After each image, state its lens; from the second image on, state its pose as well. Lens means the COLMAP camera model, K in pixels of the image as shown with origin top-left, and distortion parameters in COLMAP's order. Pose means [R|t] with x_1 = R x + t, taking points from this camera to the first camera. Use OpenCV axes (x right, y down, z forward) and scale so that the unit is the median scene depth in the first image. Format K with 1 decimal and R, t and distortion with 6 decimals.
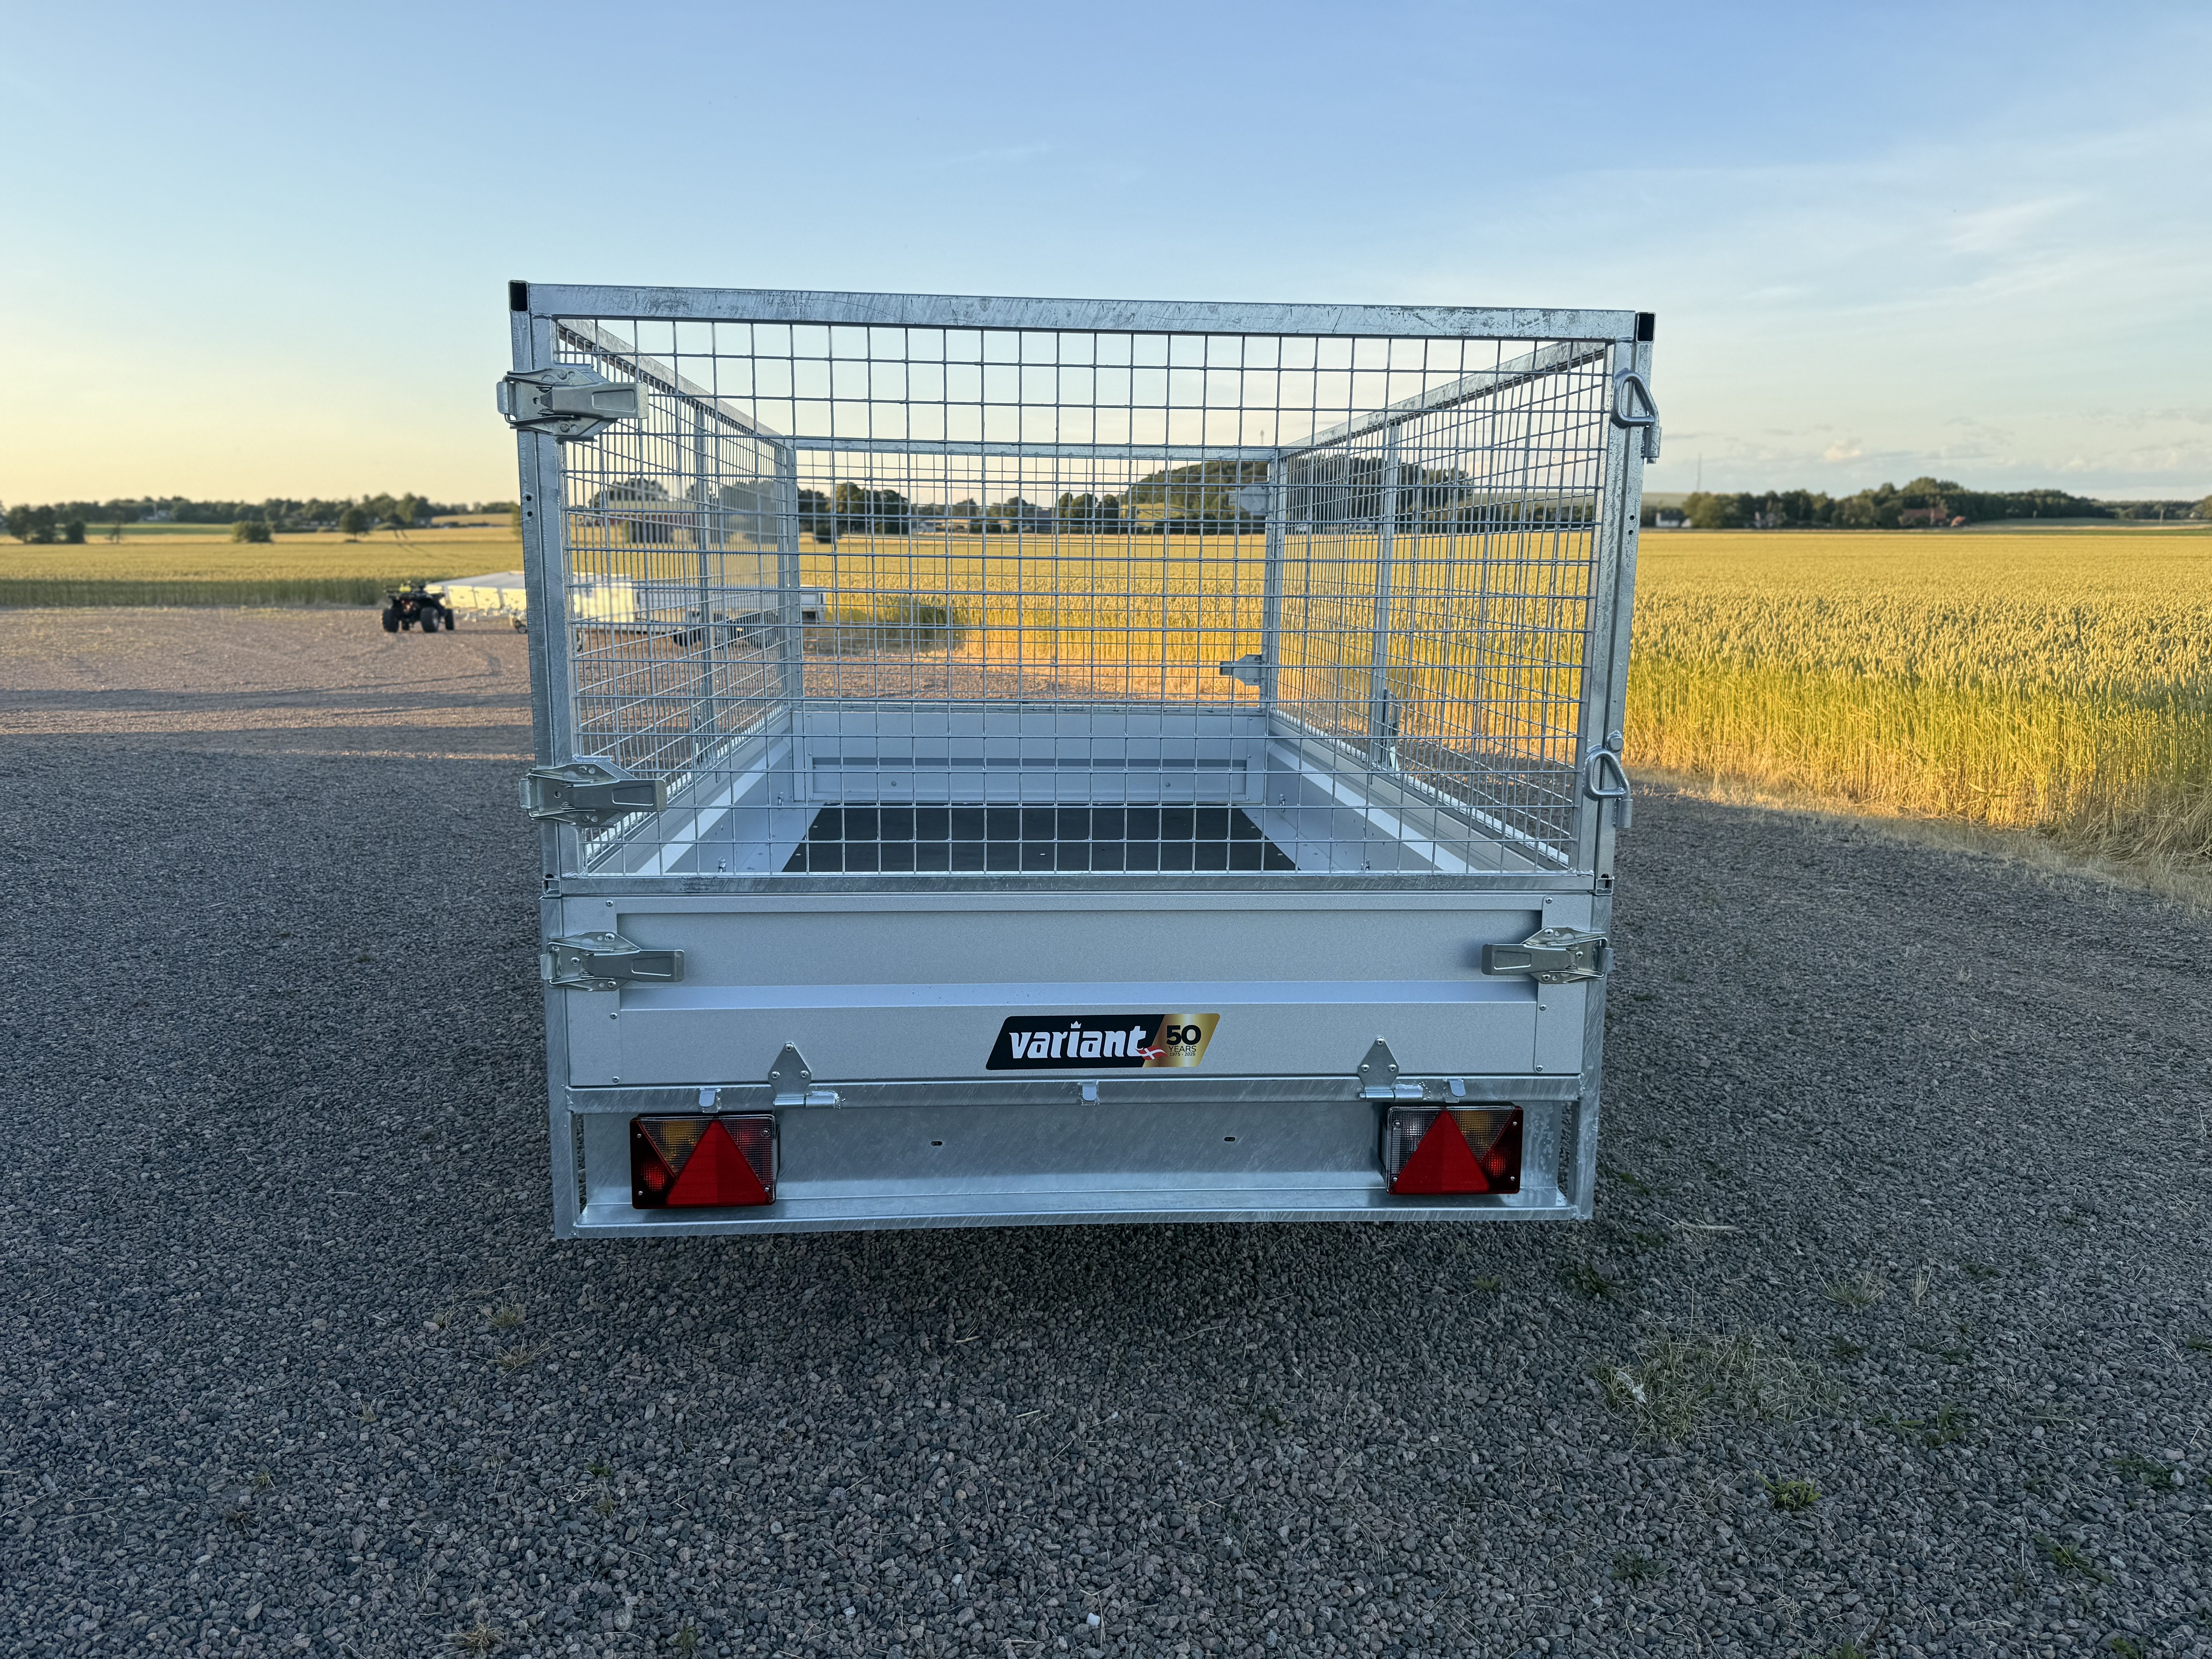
lens RADIAL K [[1602.7, 0, 1102.5], [0, 1602.7, 827.0], [0, 0, 1]] dist [0.004242, -0.005175]
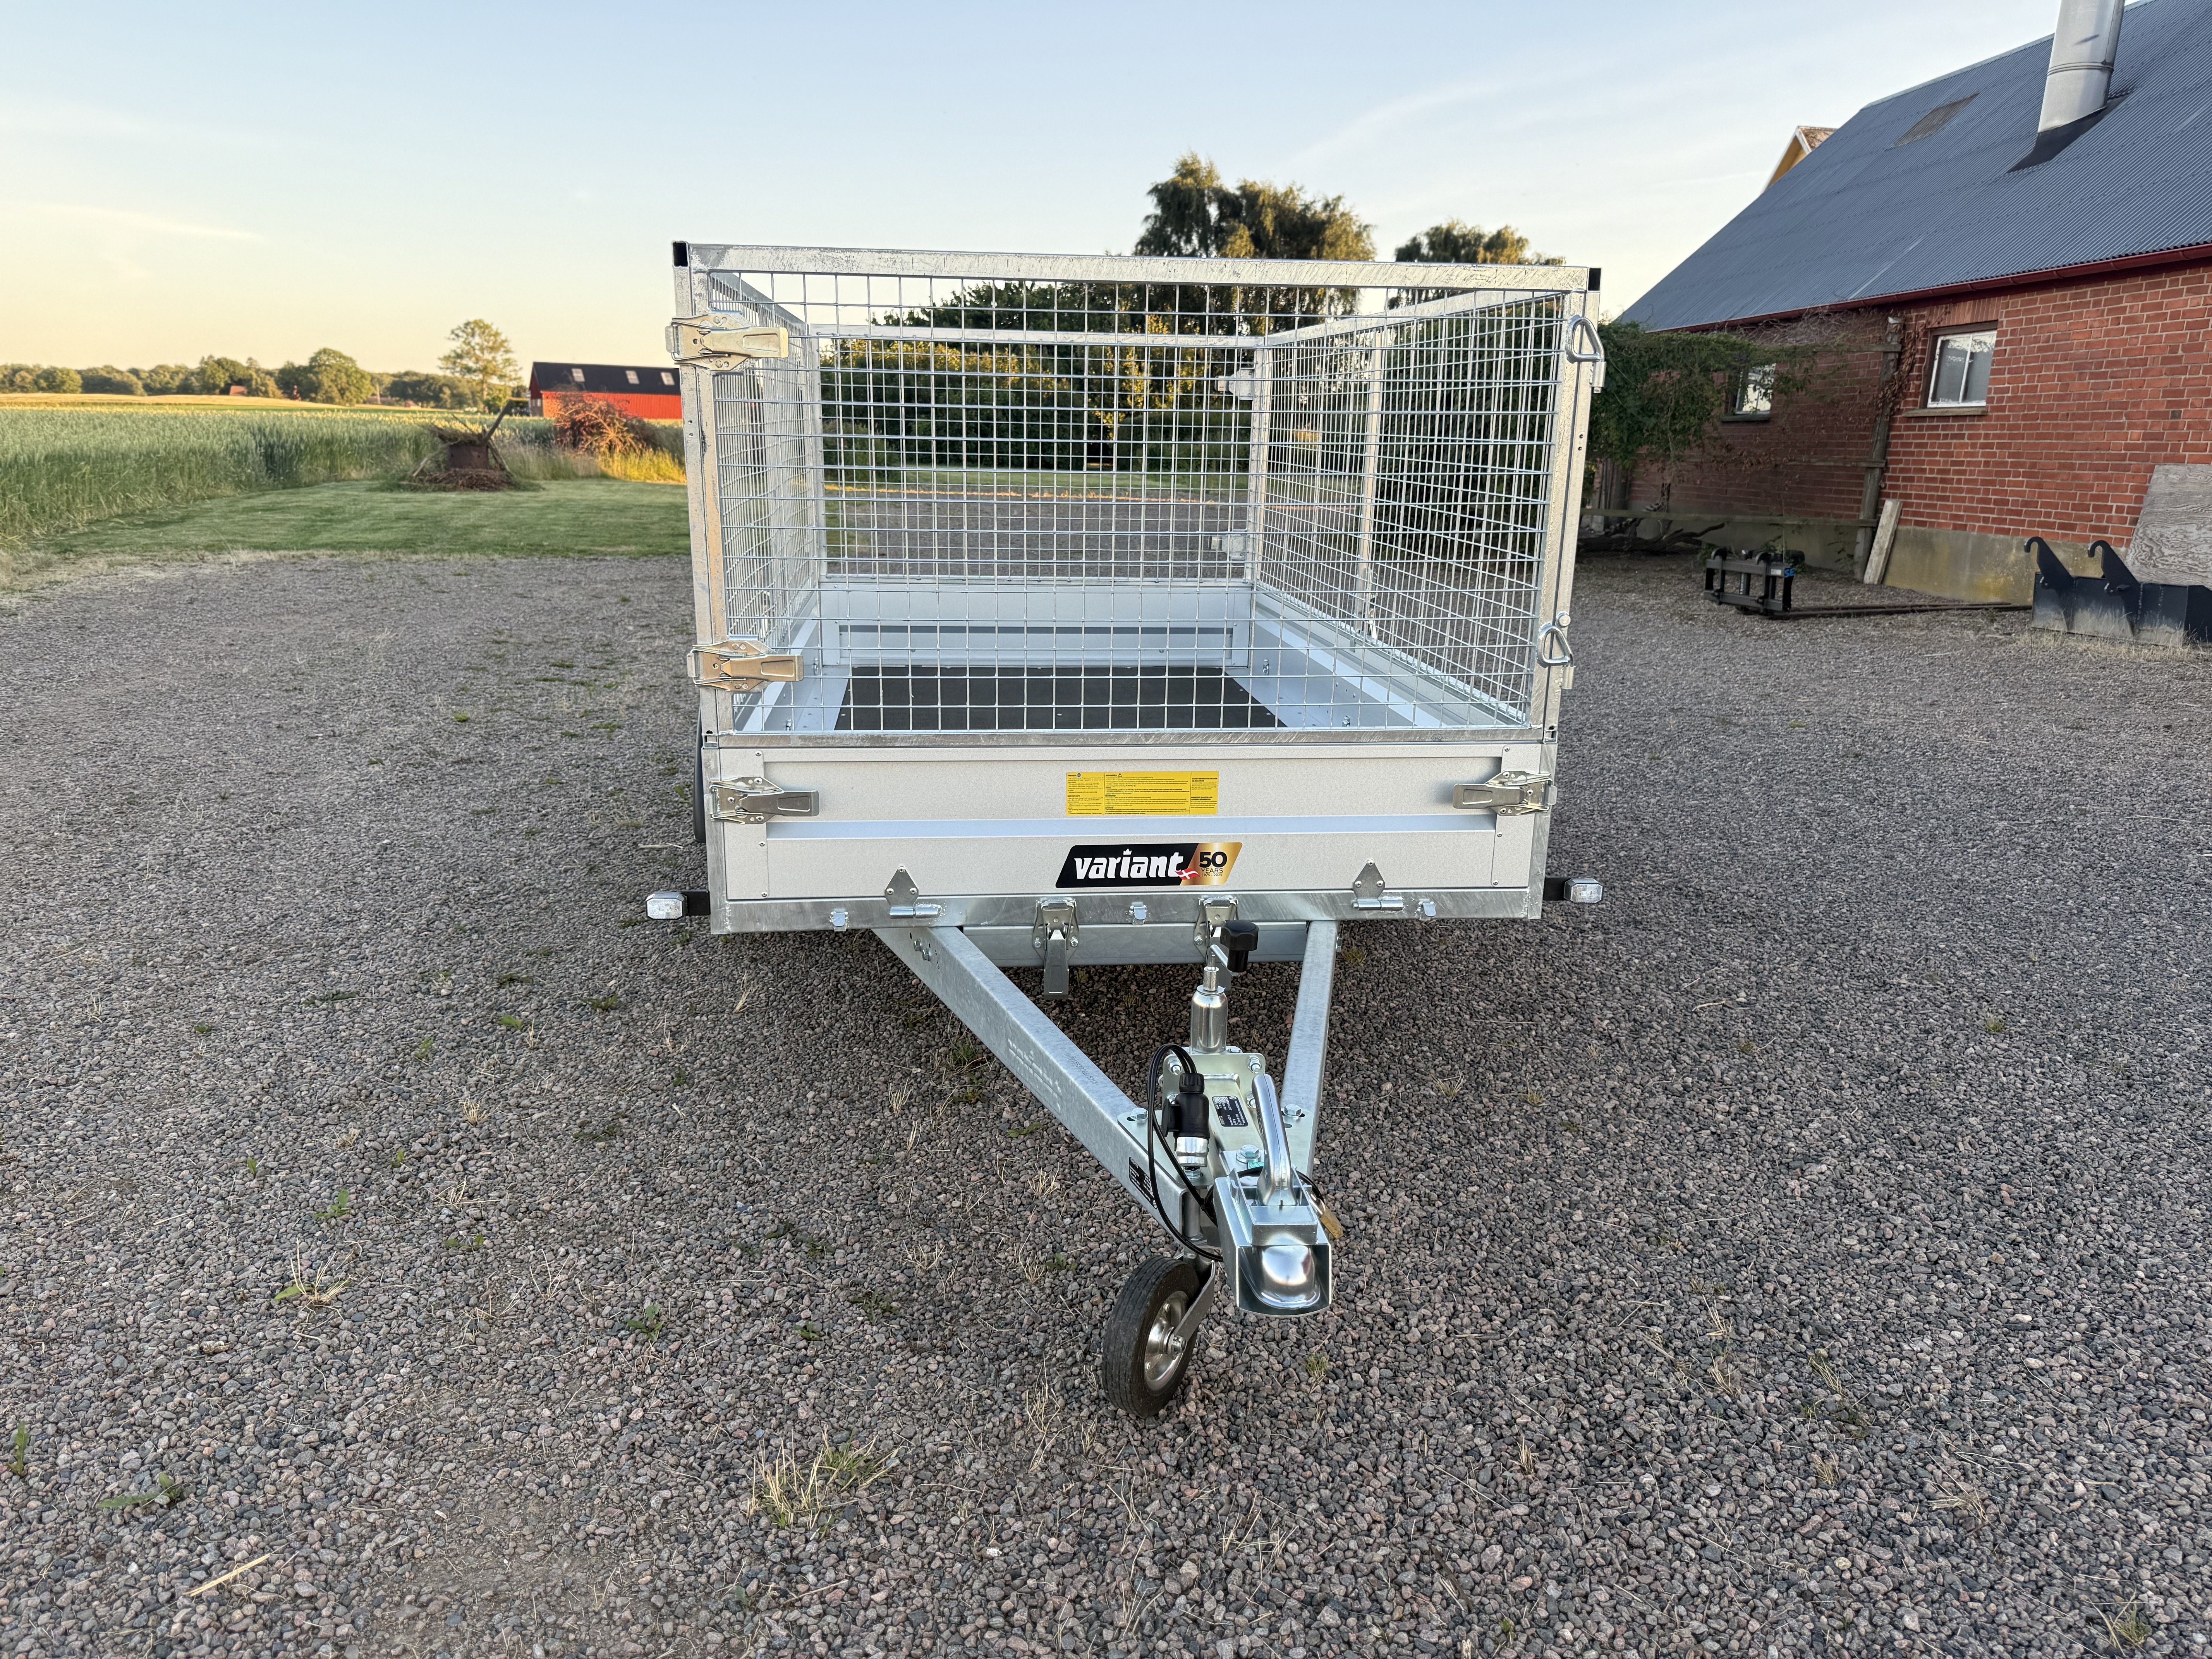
lens RADIAL K [[1602.7, 0, 1115.1], [0, 1602.7, 842.3], [0, 0, 1]] dist [0.004242, -0.005175]
pose [[0.999259, -0.004925, 0.038181, -0.073862], [0.001302, 0.995538, 0.094354, -0.000930], [-0.038475, -0.094235, 0.994806, -0.235464]]
